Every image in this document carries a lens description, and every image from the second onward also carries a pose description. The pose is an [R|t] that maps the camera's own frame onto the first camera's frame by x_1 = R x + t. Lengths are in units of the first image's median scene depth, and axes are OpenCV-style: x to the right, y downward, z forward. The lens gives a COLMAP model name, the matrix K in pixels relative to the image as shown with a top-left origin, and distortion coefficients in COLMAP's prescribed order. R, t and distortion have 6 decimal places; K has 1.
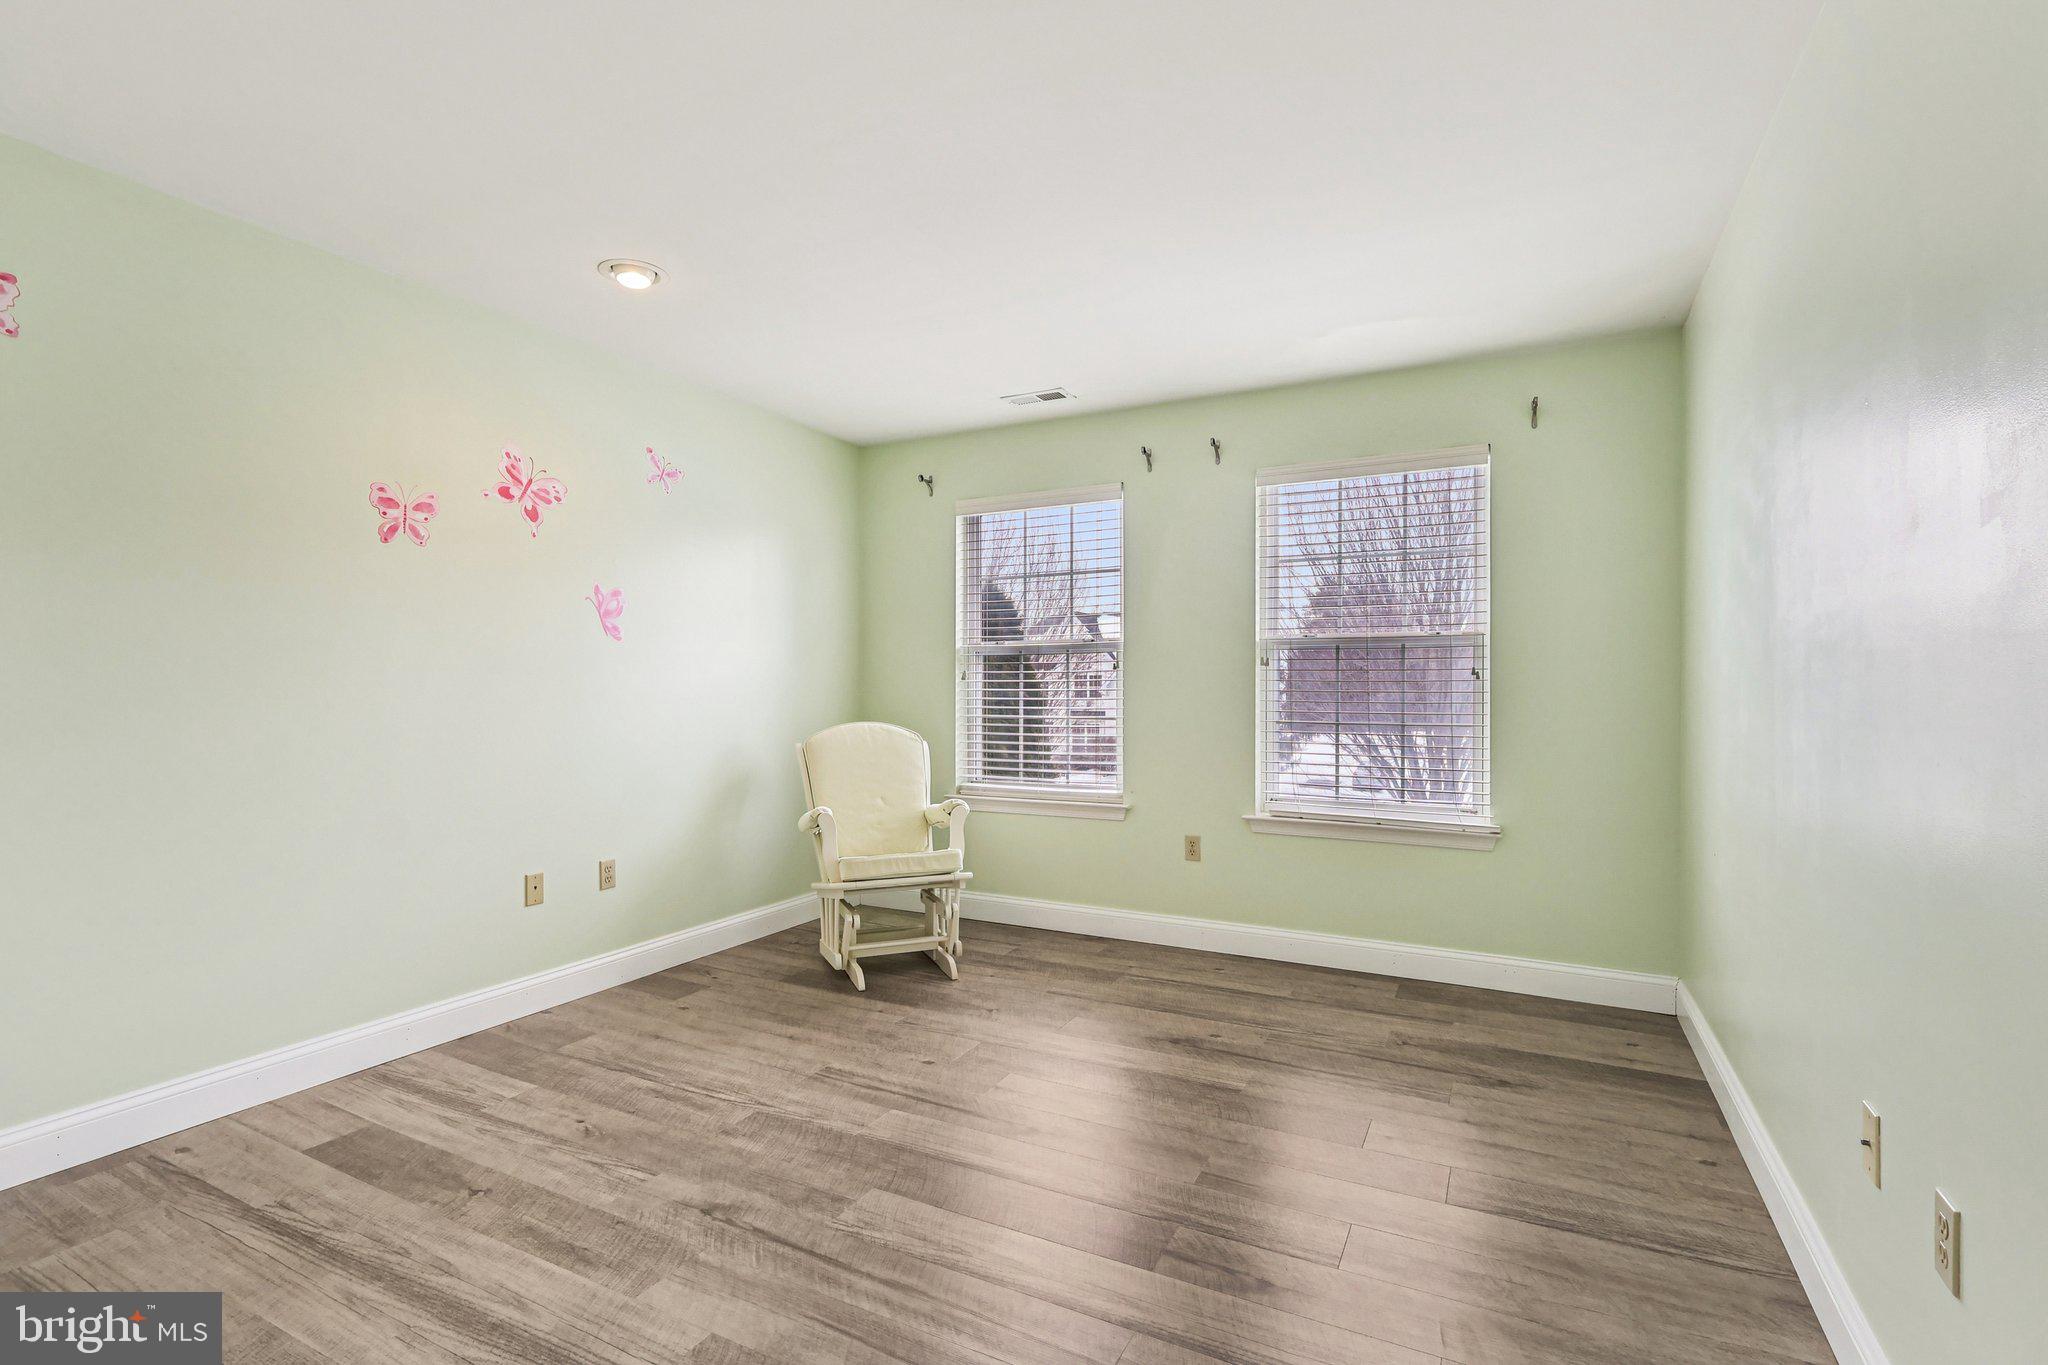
lens RADIAL K [[957.5, 0, 1017.4], [0, 957.5, 681.4], [0, 0, 1]] dist [-0.000028, -0.000115]
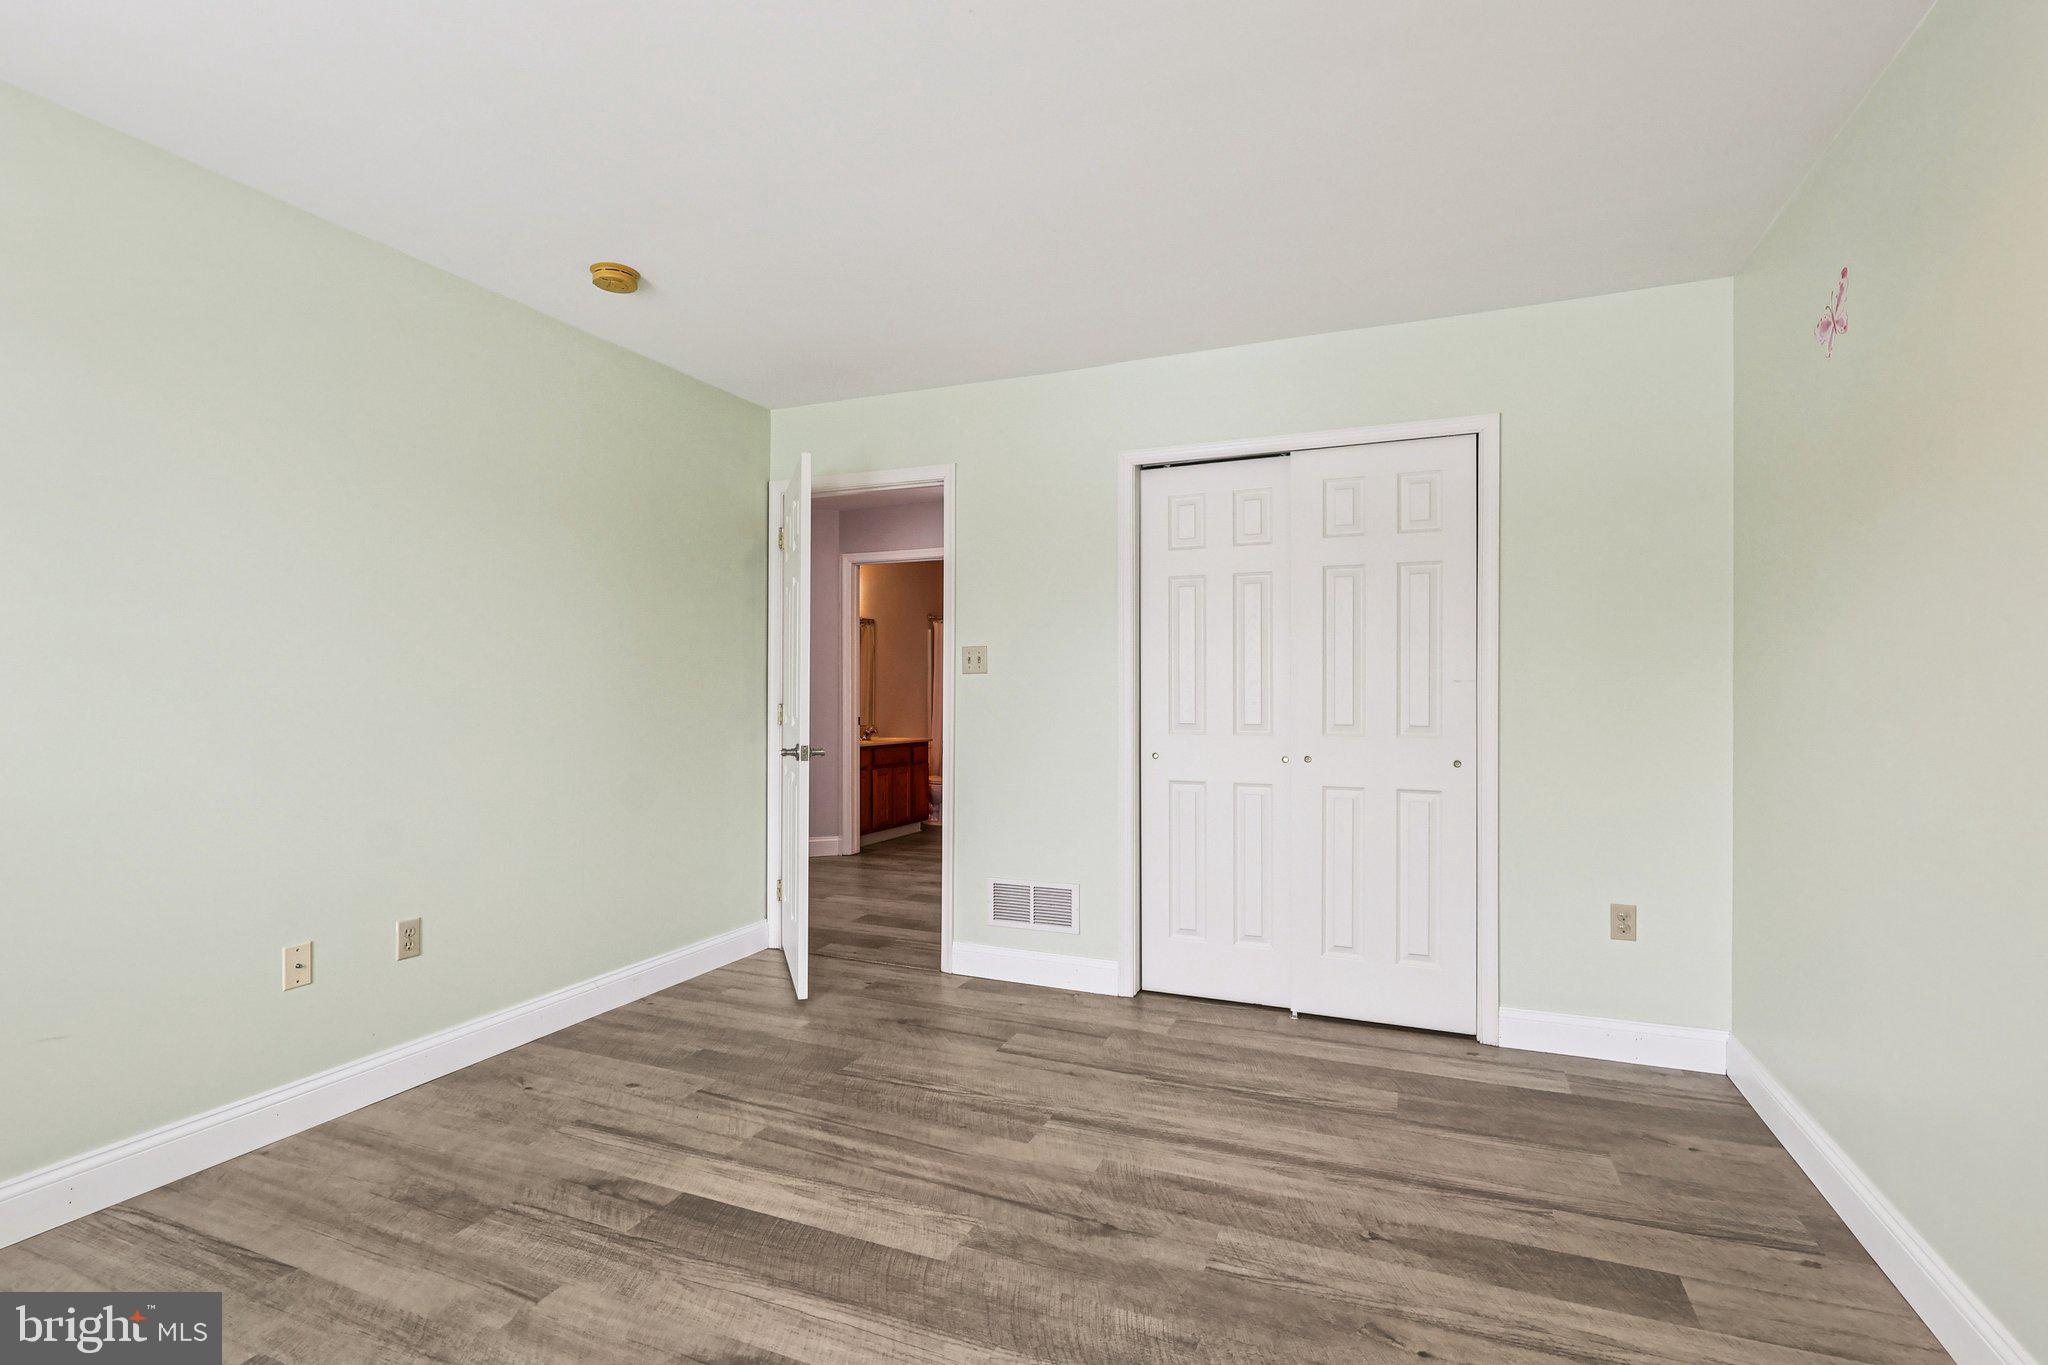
lens RADIAL K [[957.5, 0, 1027.6], [0, 957.5, 684.6], [0, 0, 1]] dist [-0.000028, -0.000115]
pose [[-0.995350, -0.002450, -0.096293, -0.148178], [-0.001487, 0.999948, -0.010070, 0.007270], [0.096313, -0.009880, -0.995302, 2.014361]]
